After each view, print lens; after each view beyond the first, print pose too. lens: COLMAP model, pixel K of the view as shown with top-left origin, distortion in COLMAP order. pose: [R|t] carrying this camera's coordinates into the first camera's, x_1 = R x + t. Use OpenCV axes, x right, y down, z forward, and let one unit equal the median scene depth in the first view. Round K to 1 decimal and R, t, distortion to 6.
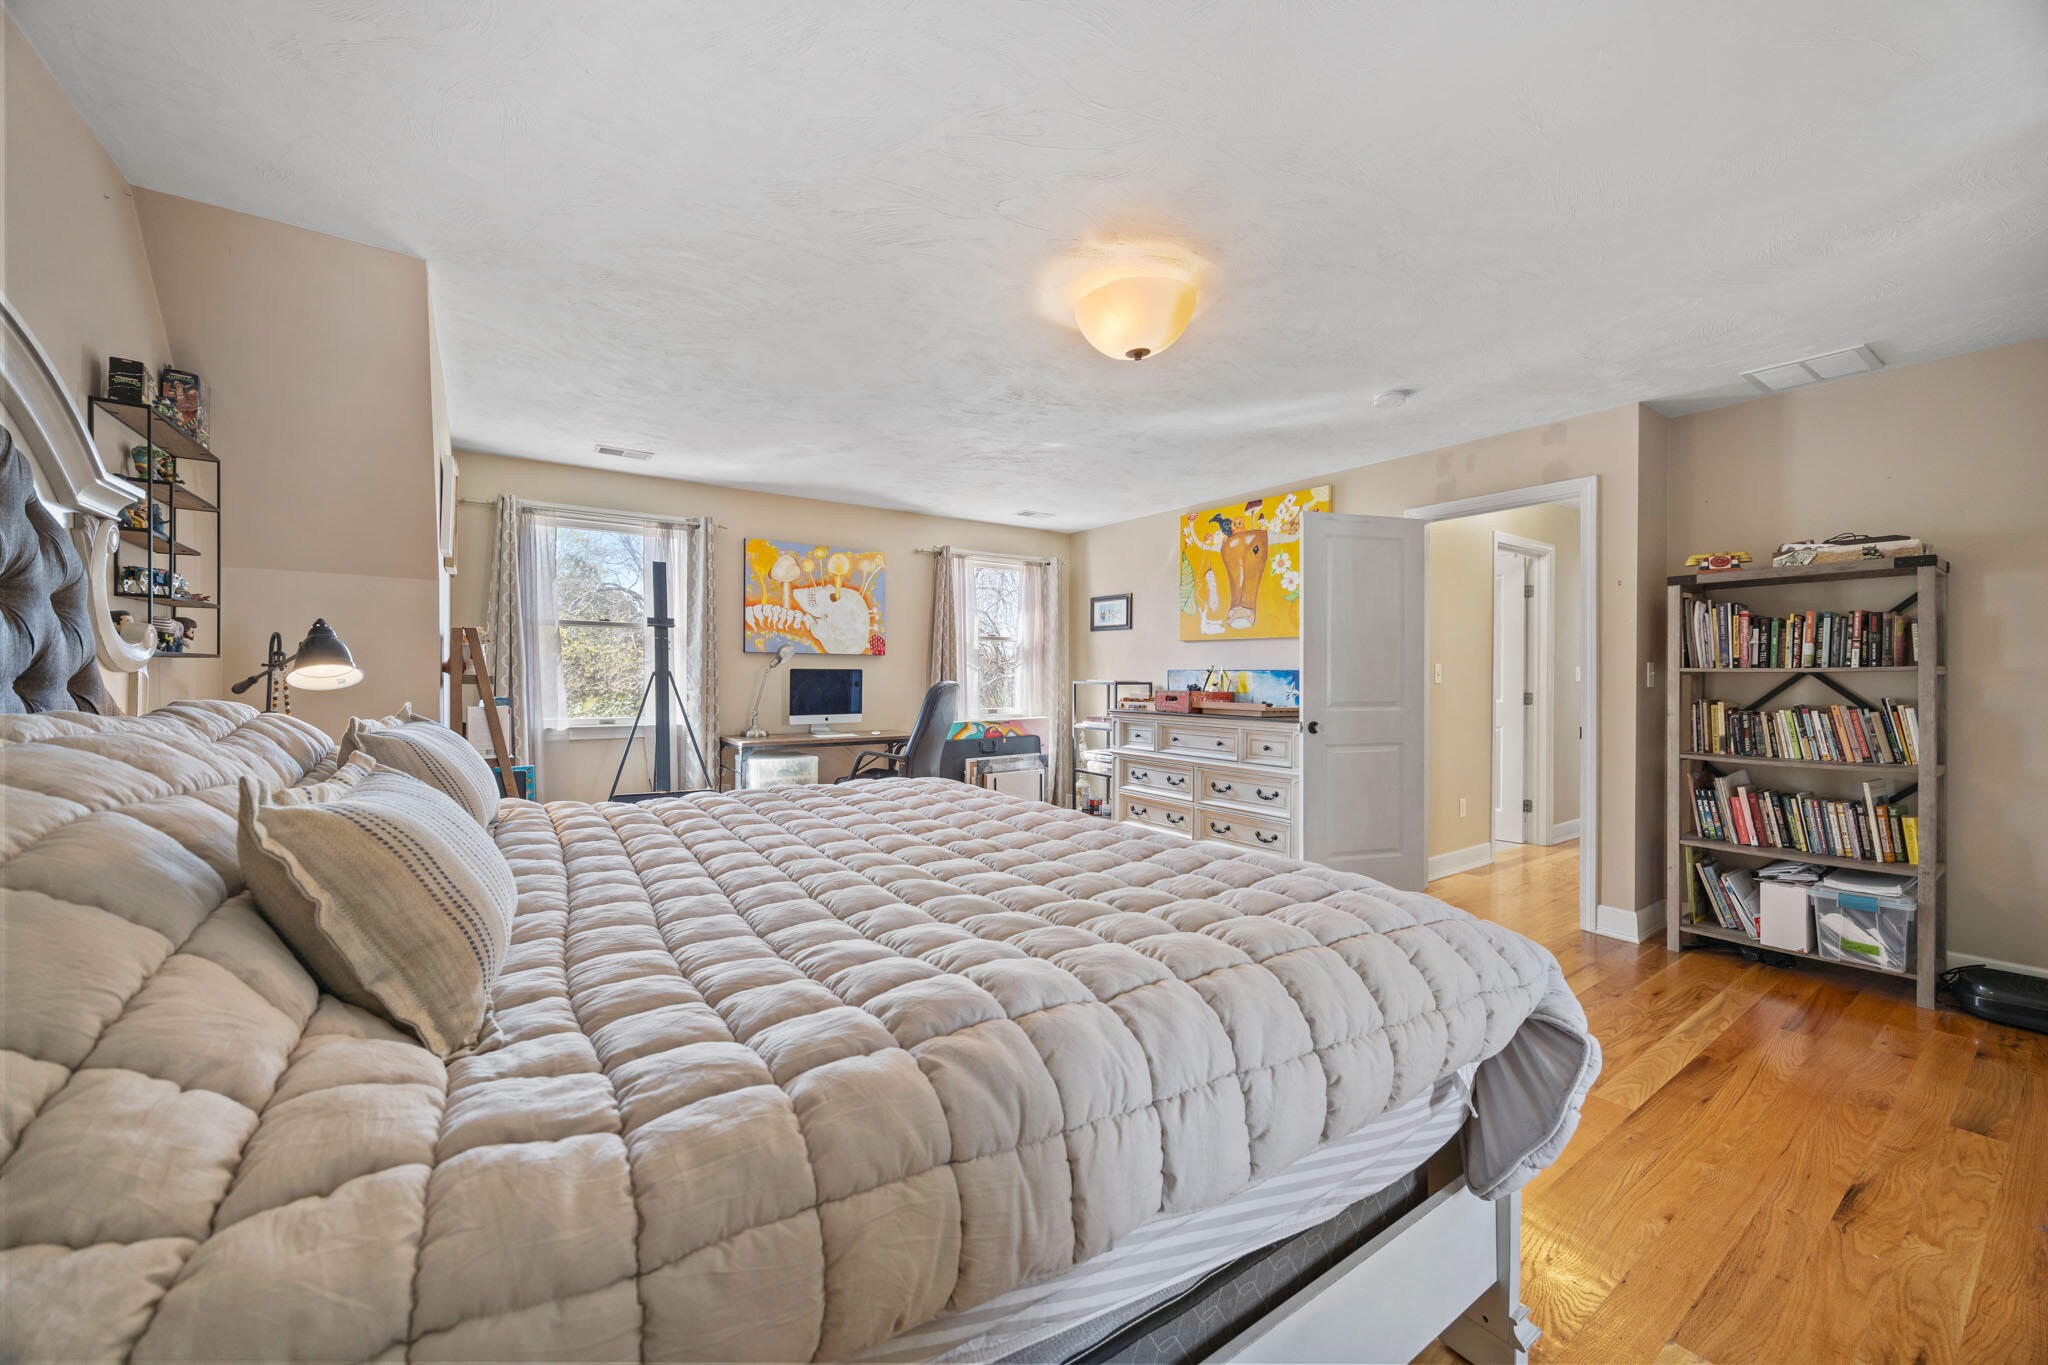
lens RADIAL K [[777.1, 0, 1024.0], [0, 777.1, 682.5], [0, 0, 1]] dist [-0.006244, 0.000037]
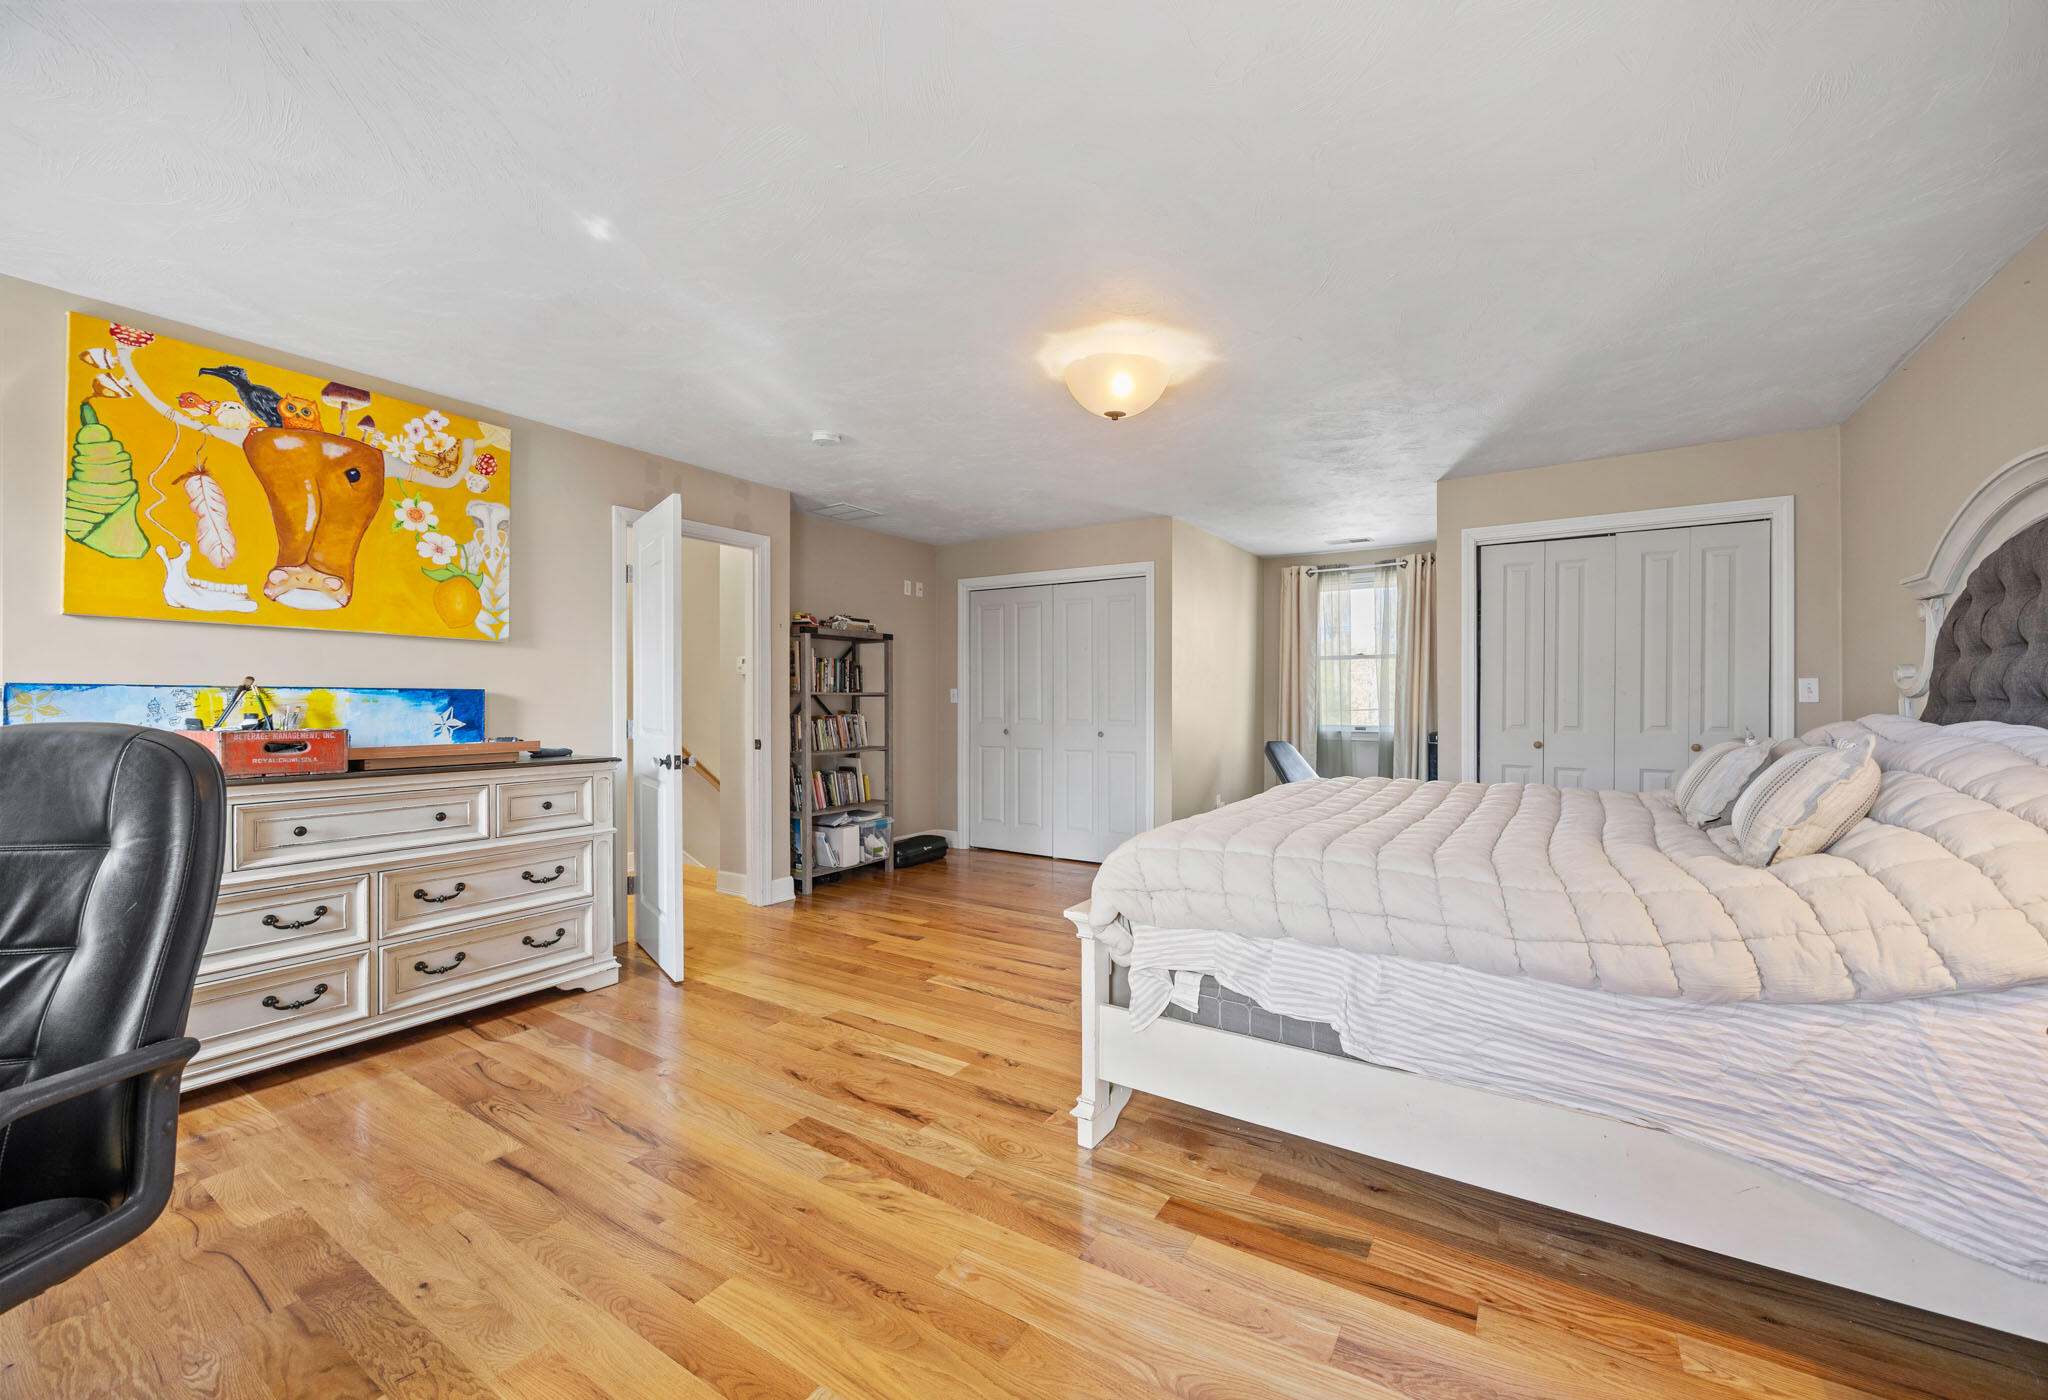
lens RADIAL K [[814.1, 0, 1024.0], [0, 814.1, 700.0], [0, 0, 1]] dist [-0.000070, -0.000039]
pose [[-0.376651, -0.005139, 0.926341, -0.449529], [0.005853, 0.999951, 0.007928, -0.009096], [-0.926337, 0.008408, -0.376602, 0.797630]]
